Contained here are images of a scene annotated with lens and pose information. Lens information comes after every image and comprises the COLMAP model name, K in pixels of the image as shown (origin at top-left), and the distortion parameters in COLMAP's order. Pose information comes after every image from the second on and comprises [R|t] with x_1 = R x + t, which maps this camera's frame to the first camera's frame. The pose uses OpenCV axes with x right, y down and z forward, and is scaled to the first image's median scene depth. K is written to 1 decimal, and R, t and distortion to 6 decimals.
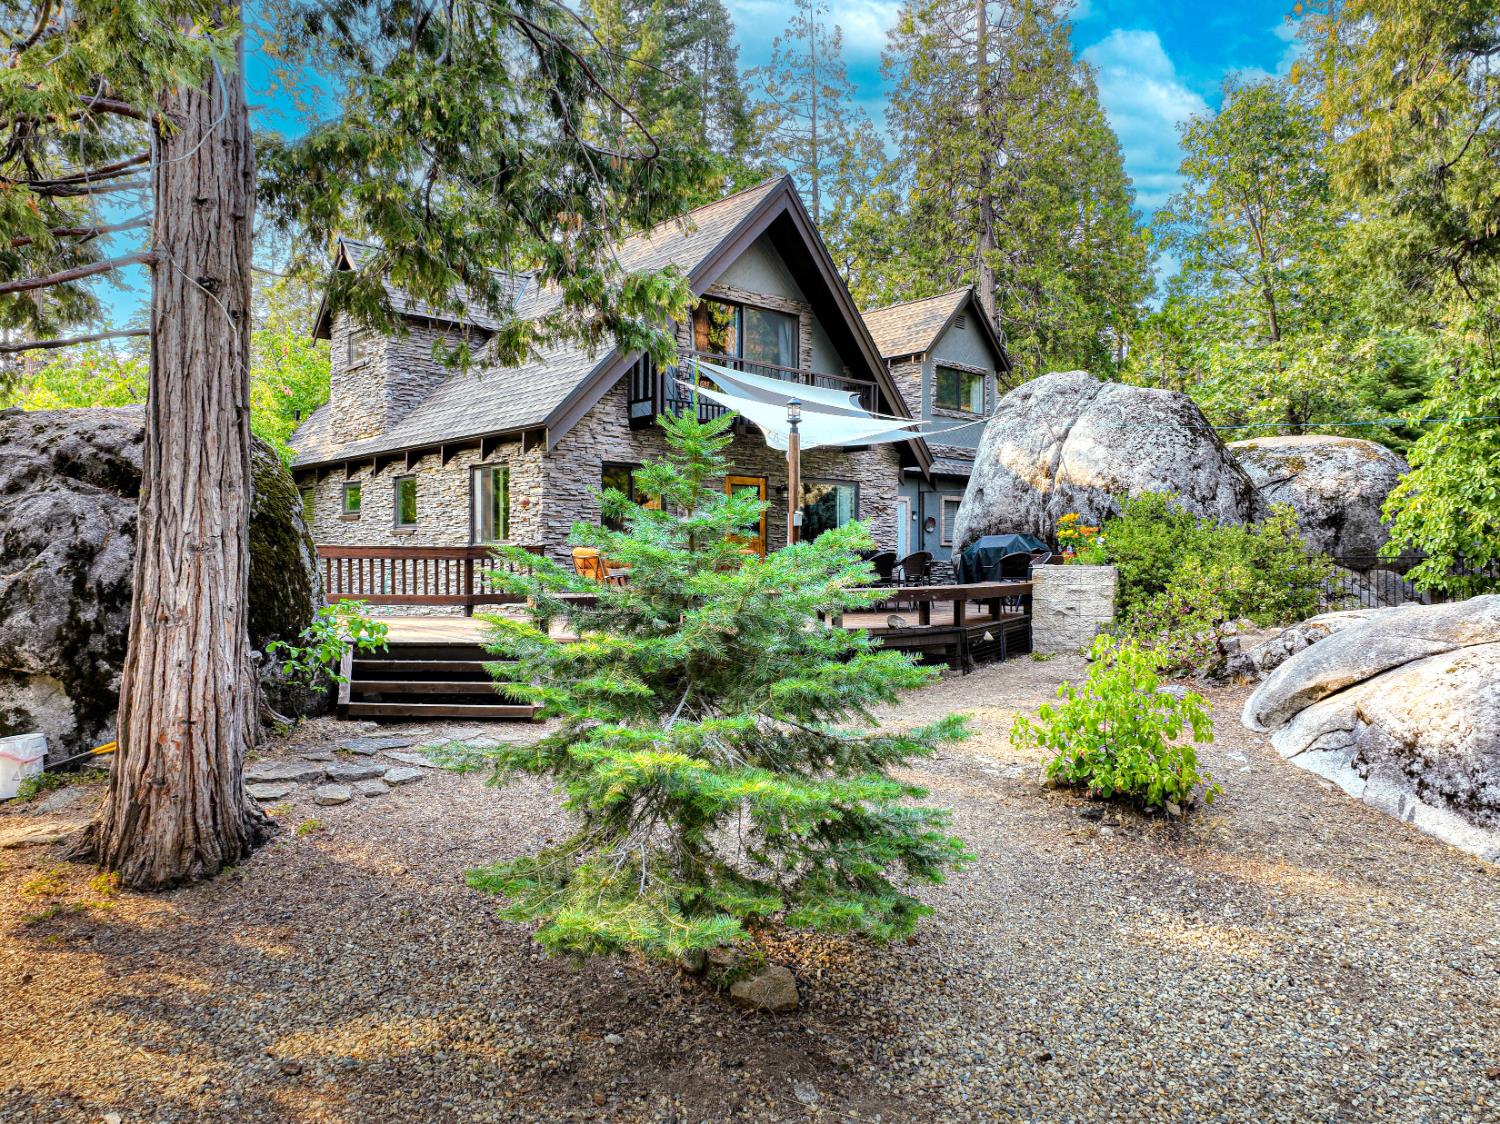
lens RADIAL K [[1061.2, 0, 747.3], [0, 1061.2, 565.8], [0, 0, 1]] dist [-0.006047, 0.015553]
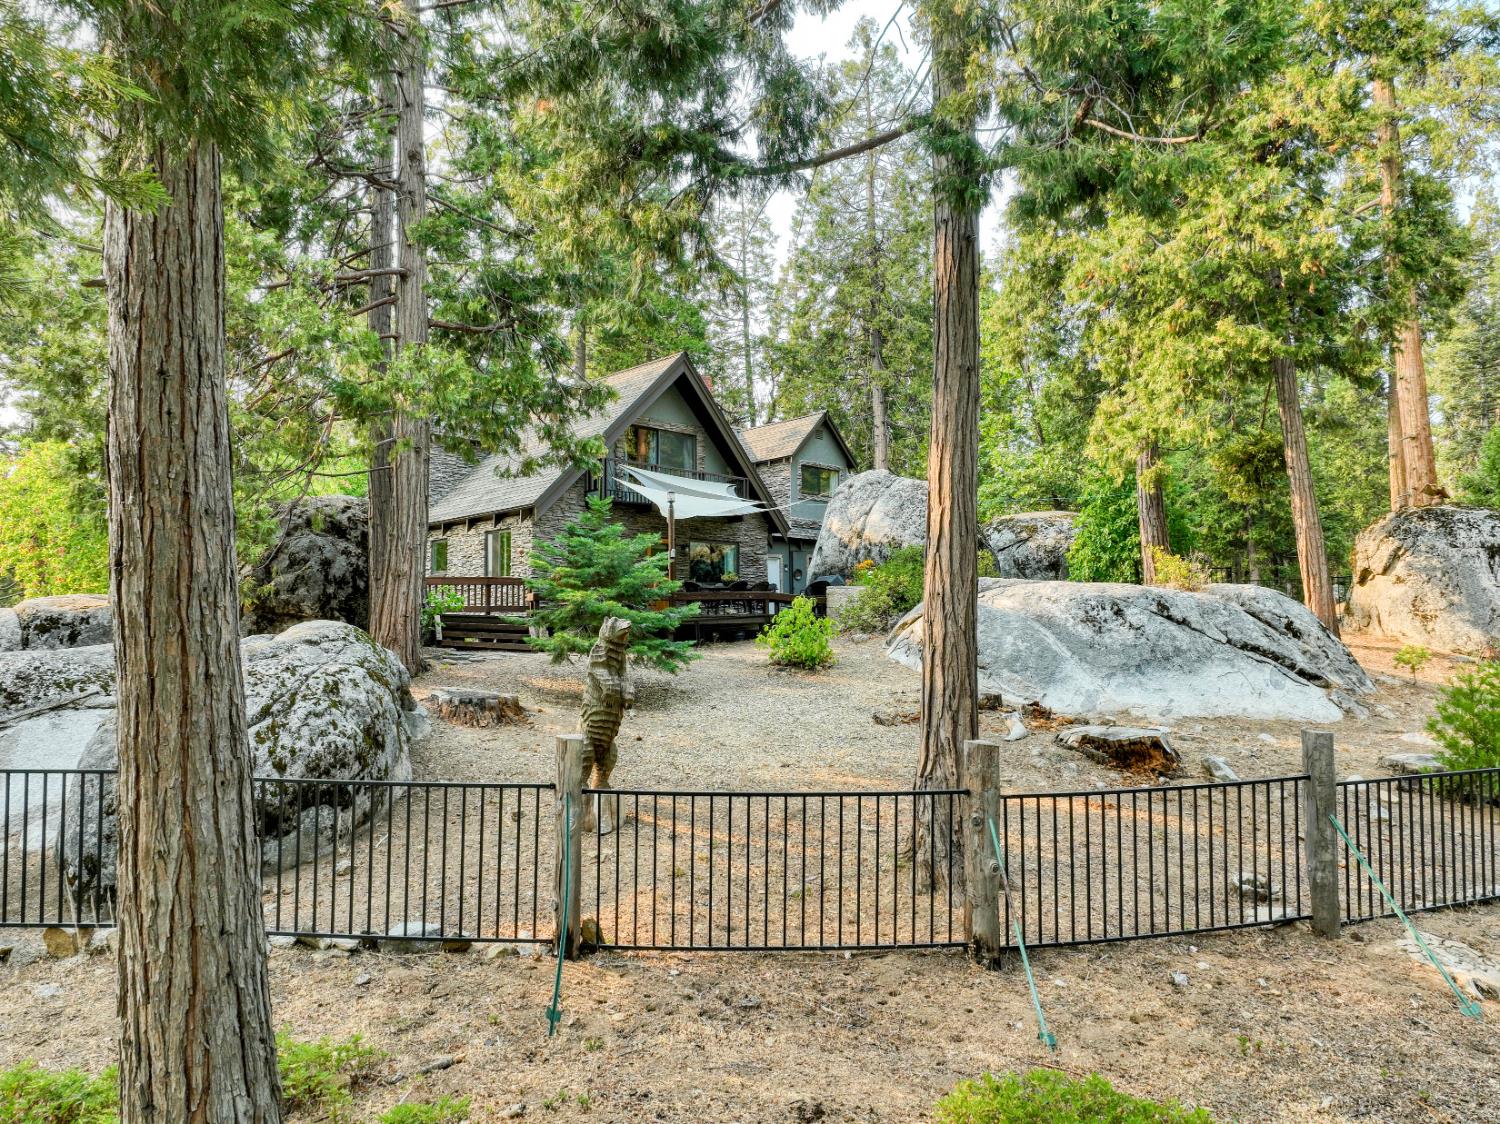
lens RADIAL K [[1061.2, 0, 754.4], [0, 1061.2, 558.3], [0, 0, 1]] dist [-0.006047, 0.015553]
pose [[0.999313, -0.007694, 0.036263, 0.081567], [0.010848, 0.996099, -0.087577, 0.085939], [-0.035448, 0.087910, 0.995497, -0.573429]]
